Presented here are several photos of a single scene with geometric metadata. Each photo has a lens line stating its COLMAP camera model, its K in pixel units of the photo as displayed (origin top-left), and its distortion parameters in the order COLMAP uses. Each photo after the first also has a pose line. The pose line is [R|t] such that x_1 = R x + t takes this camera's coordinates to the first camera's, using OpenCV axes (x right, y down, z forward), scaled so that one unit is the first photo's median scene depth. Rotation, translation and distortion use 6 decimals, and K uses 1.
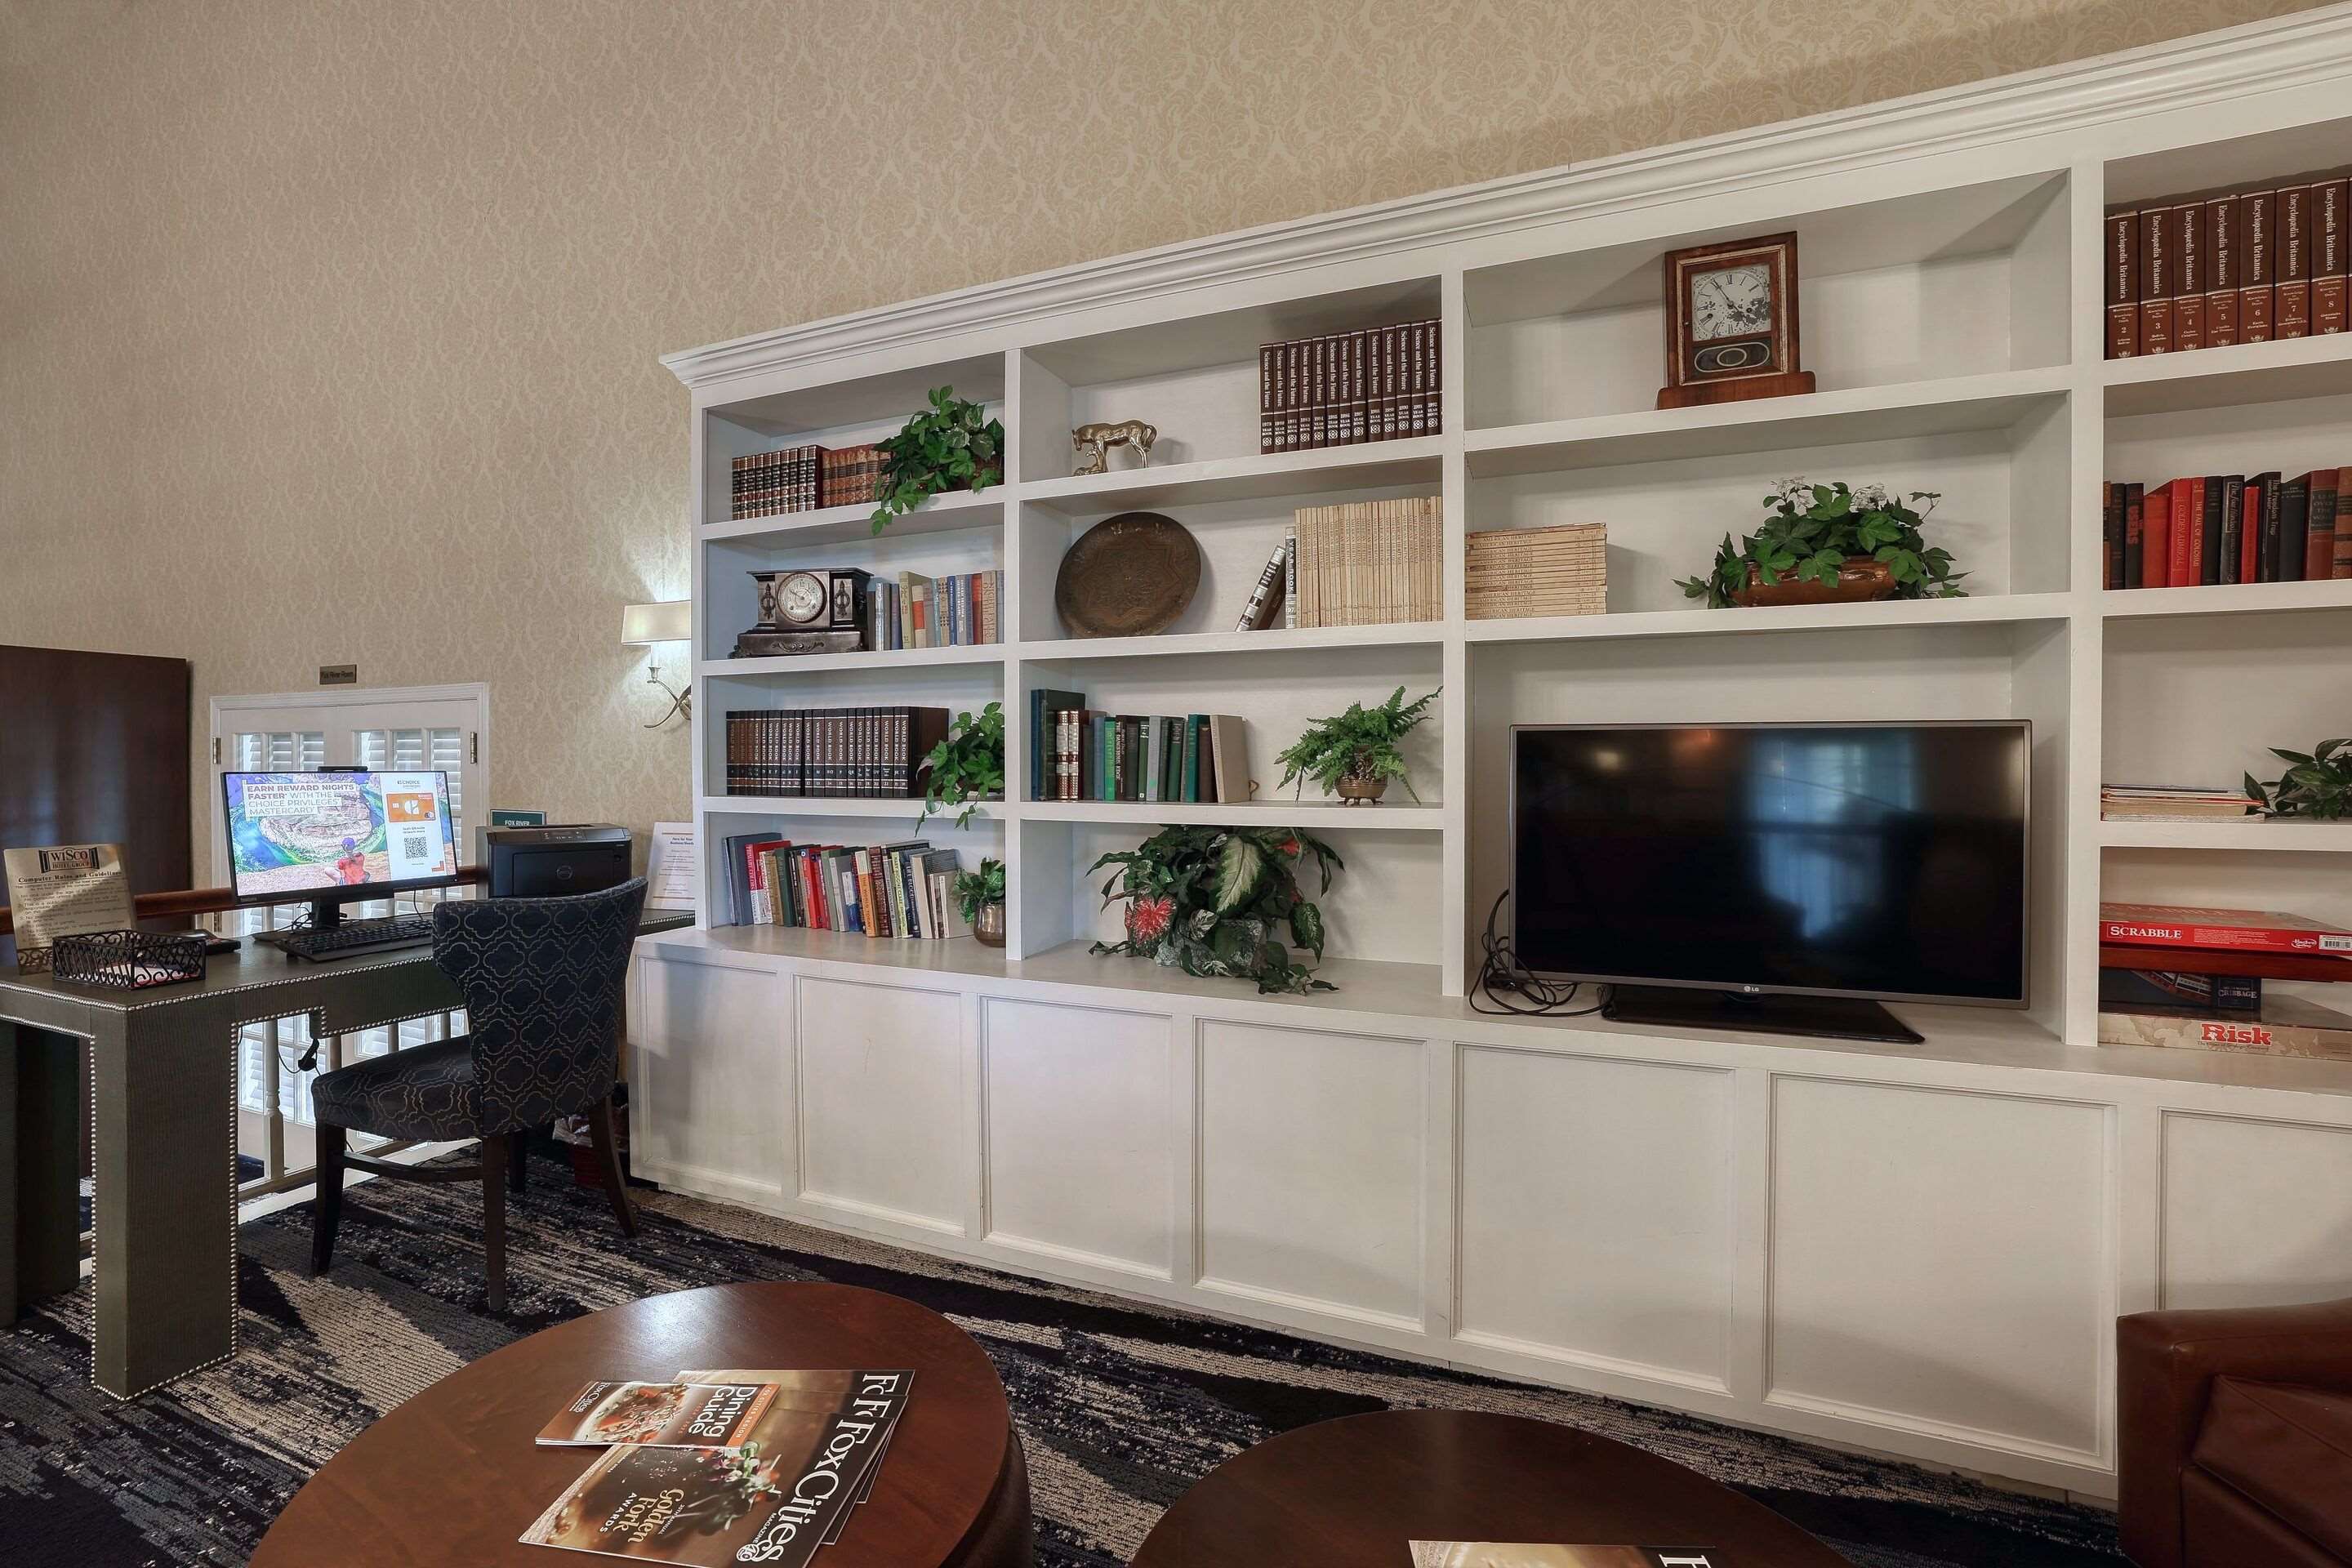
lens RADIAL K [[1022.1, 0, 1168.4], [0, 1022.1, 764.7], [0, 0, 1]] dist [-0.037119, 0.019919]
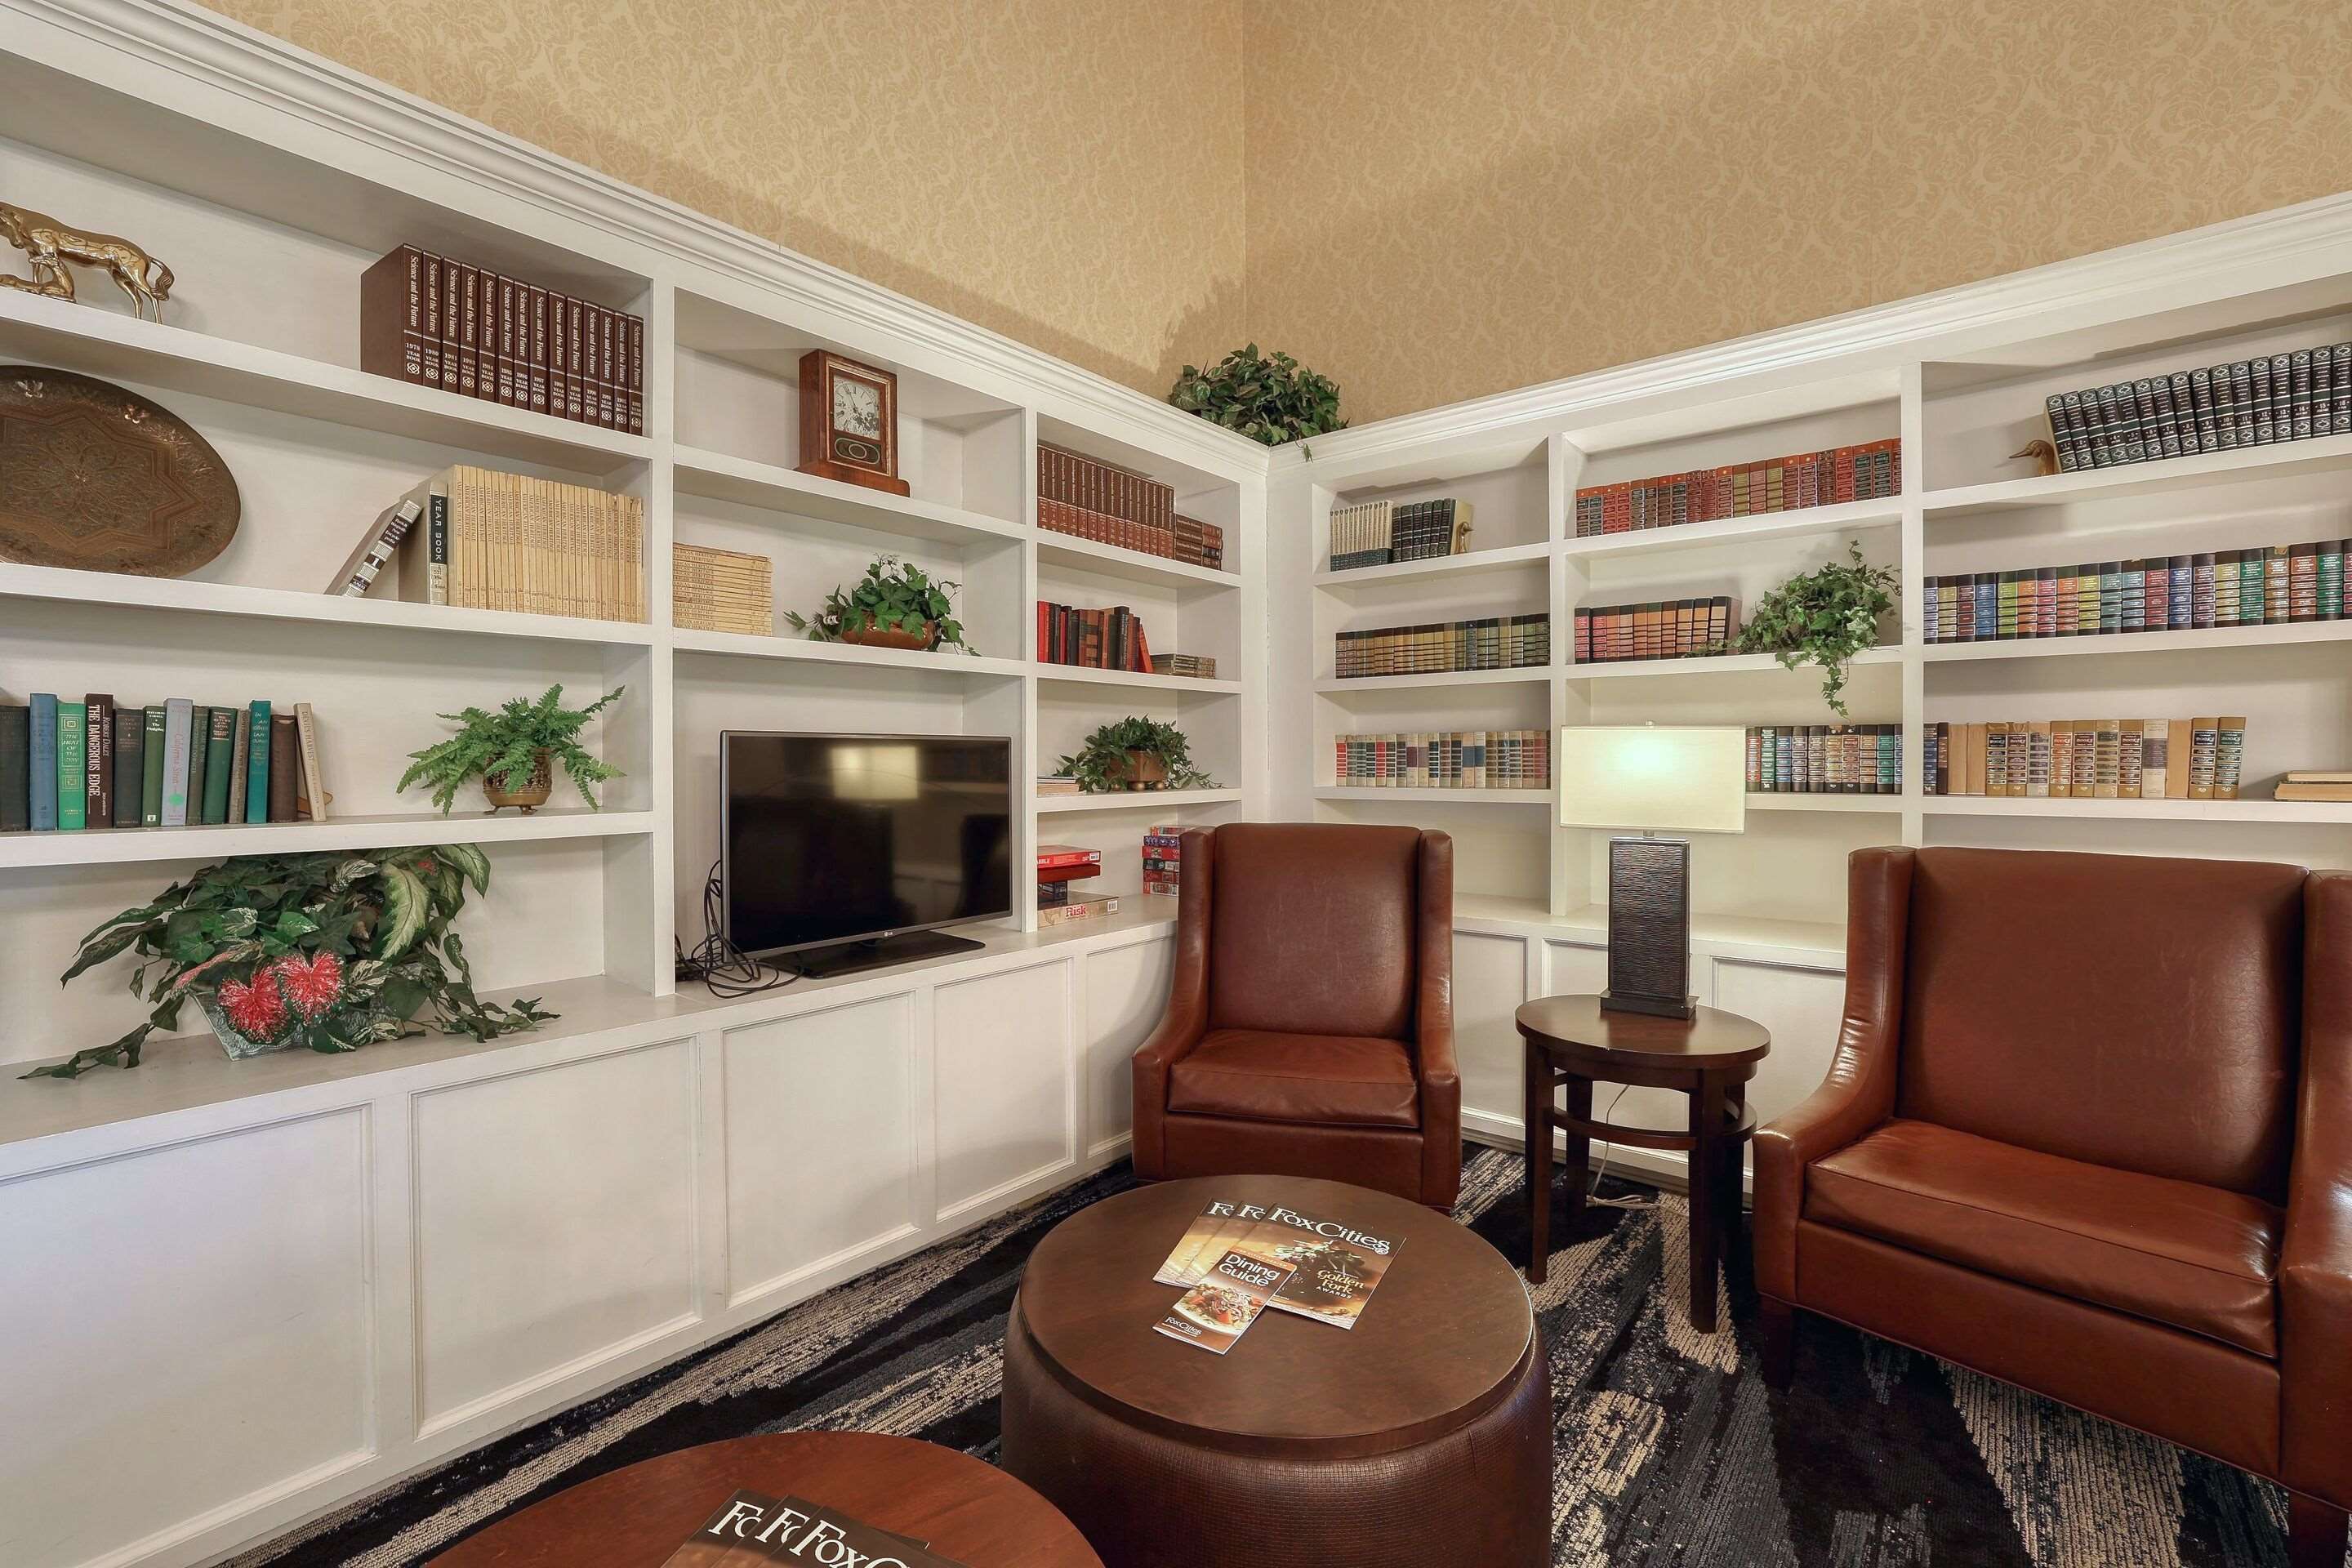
lens RADIAL K [[1022.1, 0, 1168.4], [0, 1022.1, 764.7], [0, 0, 1]] dist [-0.037119, 0.019919]
pose [[0.307397, -0.003151, 0.951576, -0.544025], [0.008909, 0.999960, 0.000434, 0.001367], [-0.951540, 0.008344, 0.307413, 0.216297]]
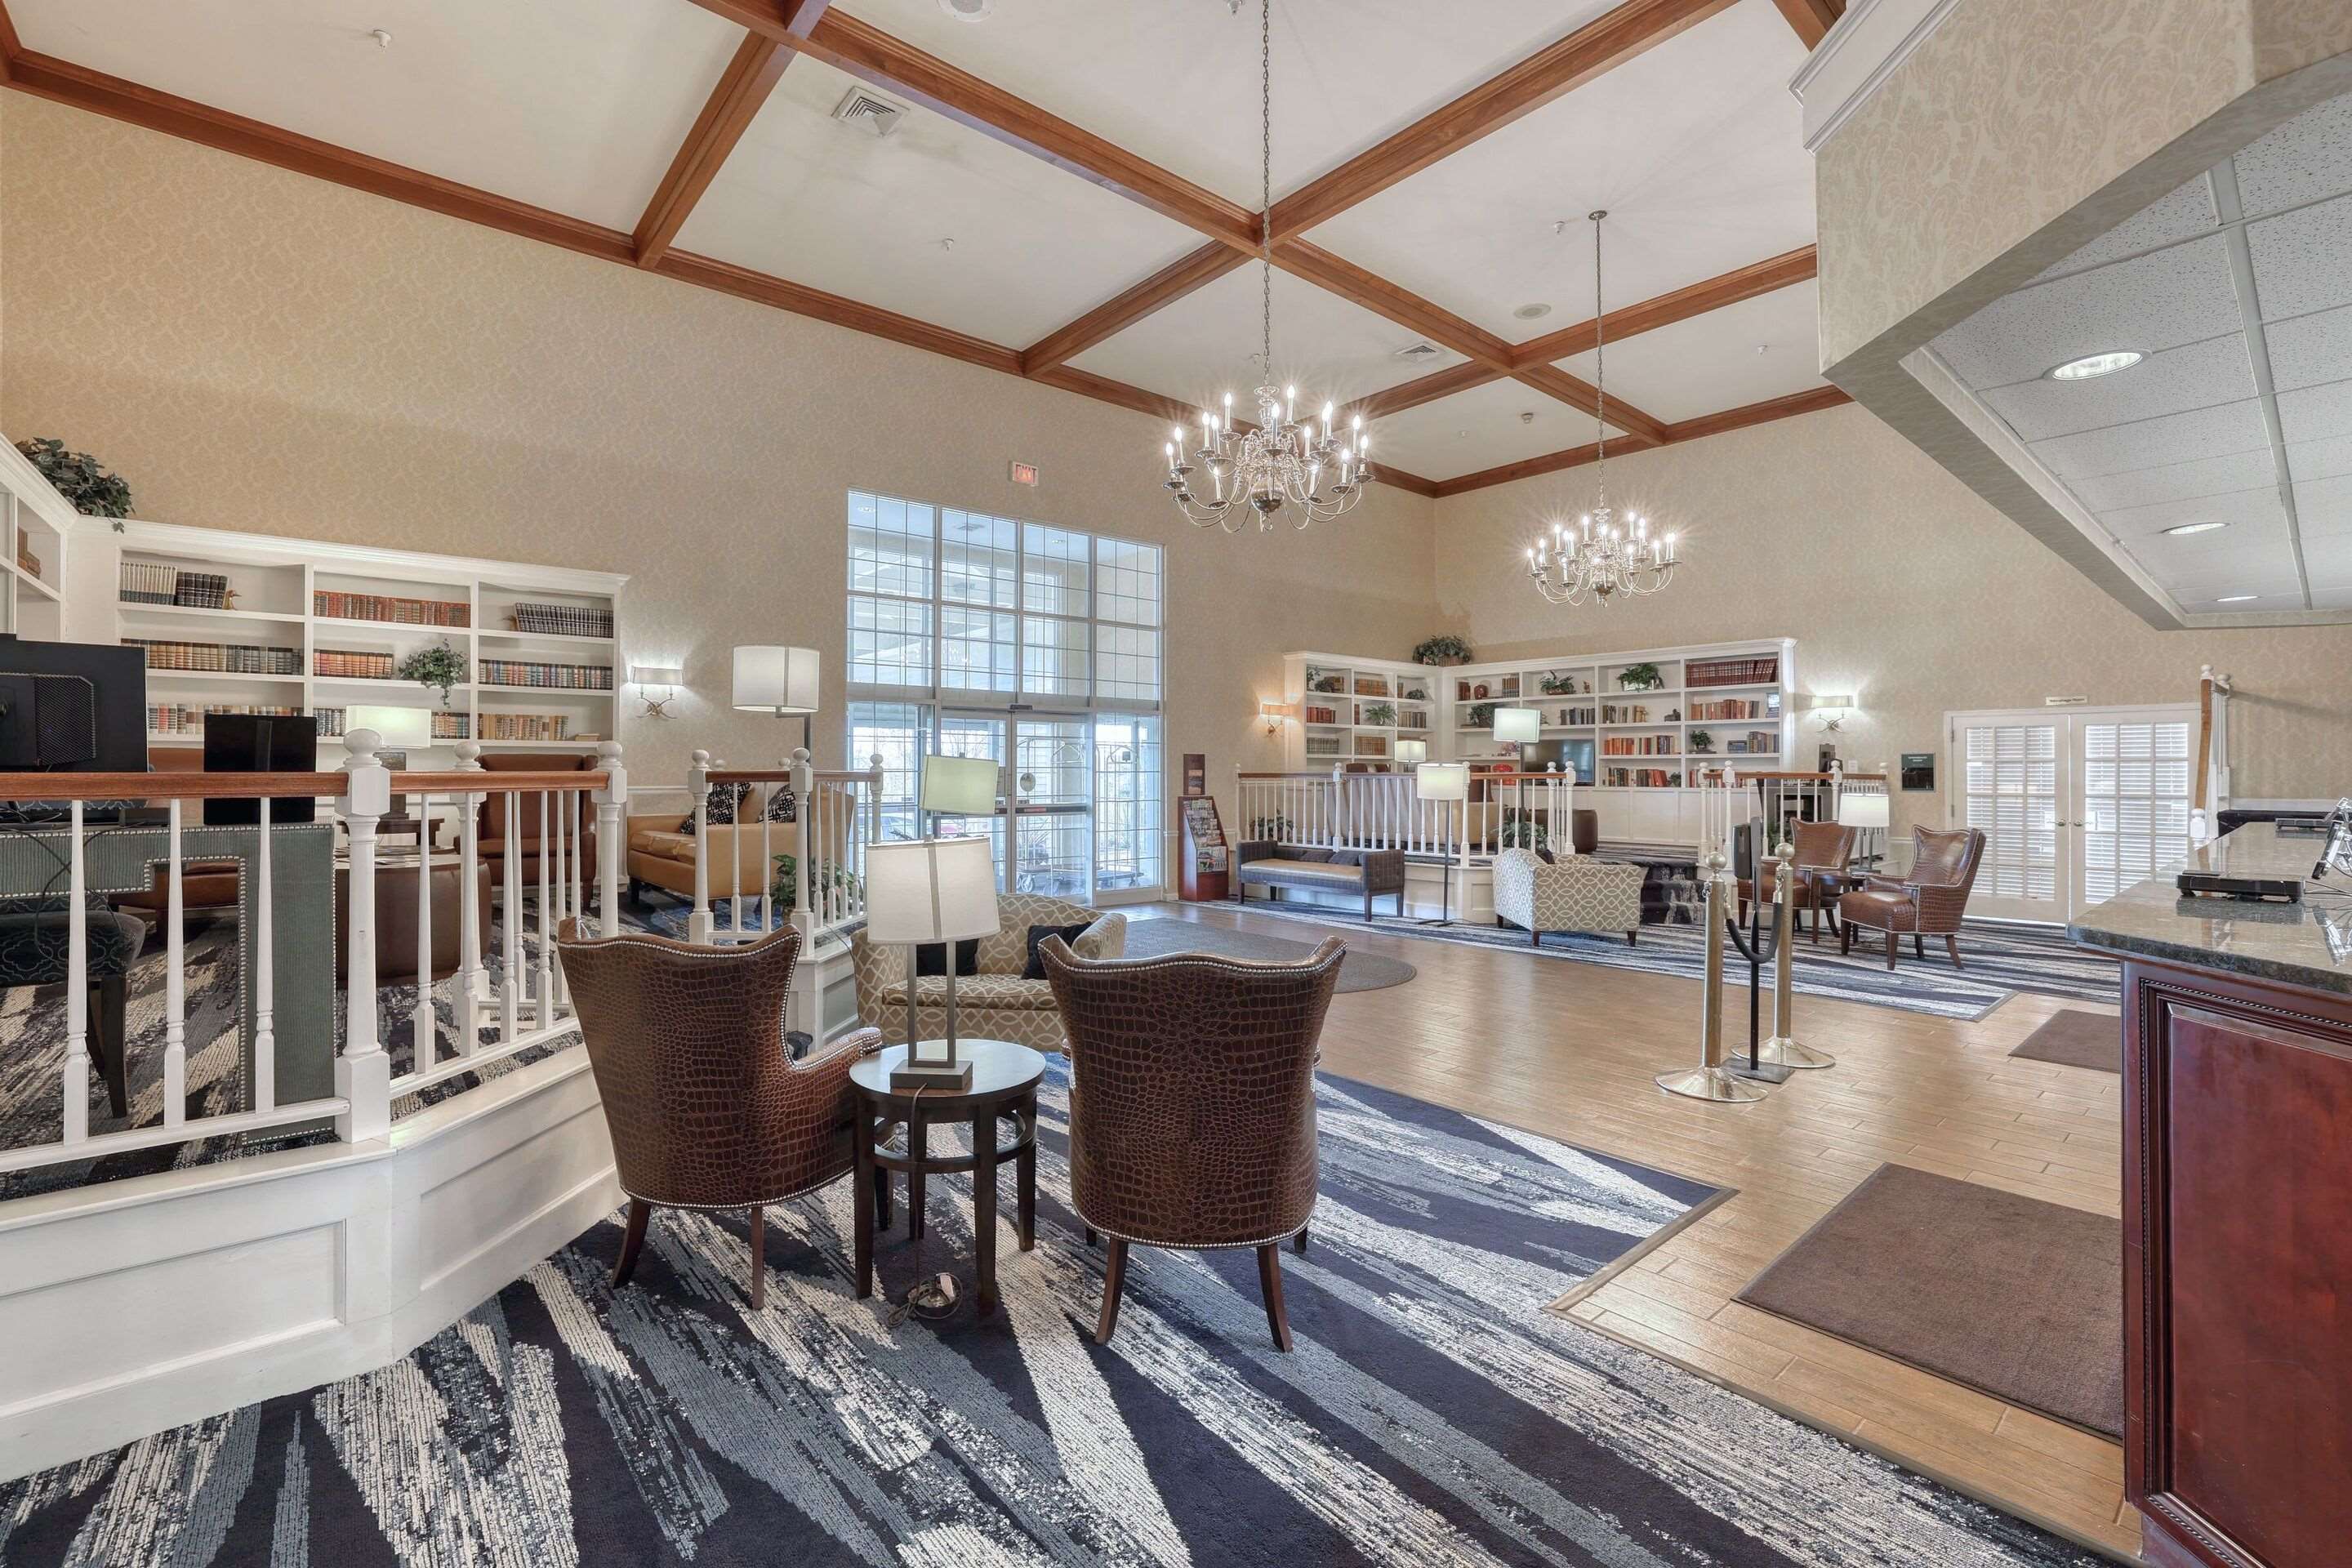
lens RADIAL K [[1008.5, 0, 1164.8], [0, 1008.5, 762.9], [0, 0, 1]] dist [-0.049722, 0.018960]
pose [[-0.878604, 0.005783, 0.477516, -1.851571], [0.003875, 0.999980, -0.004980, 0.093758], [-0.477536, -0.002525, -0.878609, 1.014195]]
